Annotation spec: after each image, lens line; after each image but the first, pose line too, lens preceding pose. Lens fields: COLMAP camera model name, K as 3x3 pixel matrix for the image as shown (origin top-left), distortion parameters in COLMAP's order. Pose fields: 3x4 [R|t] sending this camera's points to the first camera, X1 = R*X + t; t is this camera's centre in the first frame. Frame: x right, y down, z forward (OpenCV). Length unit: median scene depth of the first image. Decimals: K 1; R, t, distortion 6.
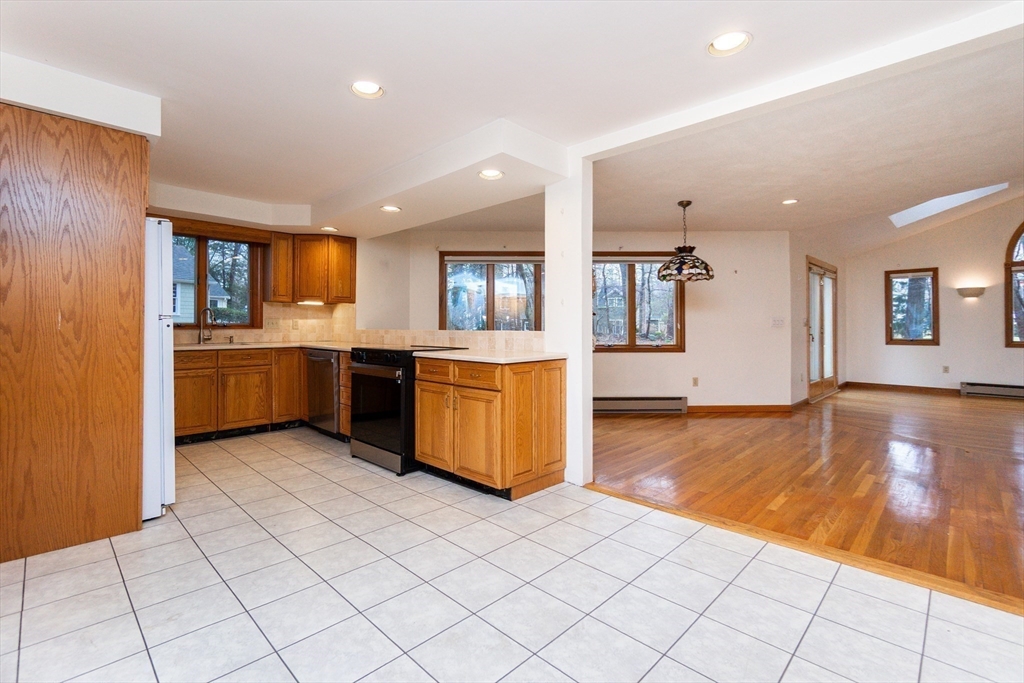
lens RADIAL K [[459.3, 0, 511.7], [0, 459.3, 324.3], [0, 0, 1]] dist [0.000561, 0.000109]
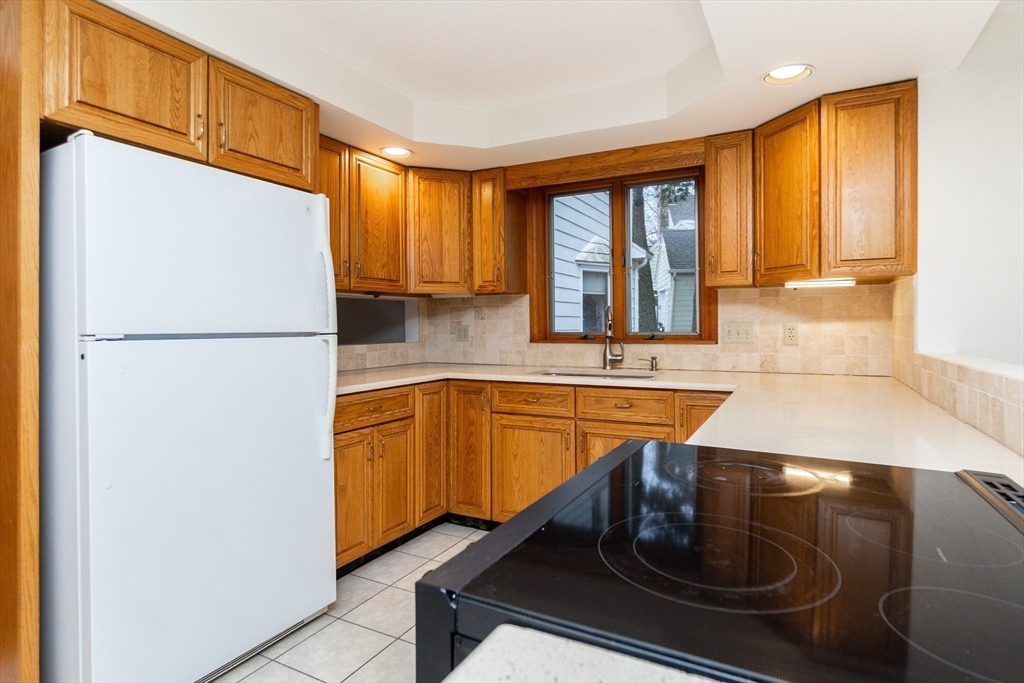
lens RADIAL K [[543.1, 0, 512.5], [0, 543.1, 324.1], [0, 0, 1]] dist [0.000129, 0.000137]
pose [[0.281557, -0.005501, -0.959529, -0.045244], [0.011750, 0.999928, -0.002285, -0.012624], [0.959472, -0.010631, 0.281602, 0.633647]]
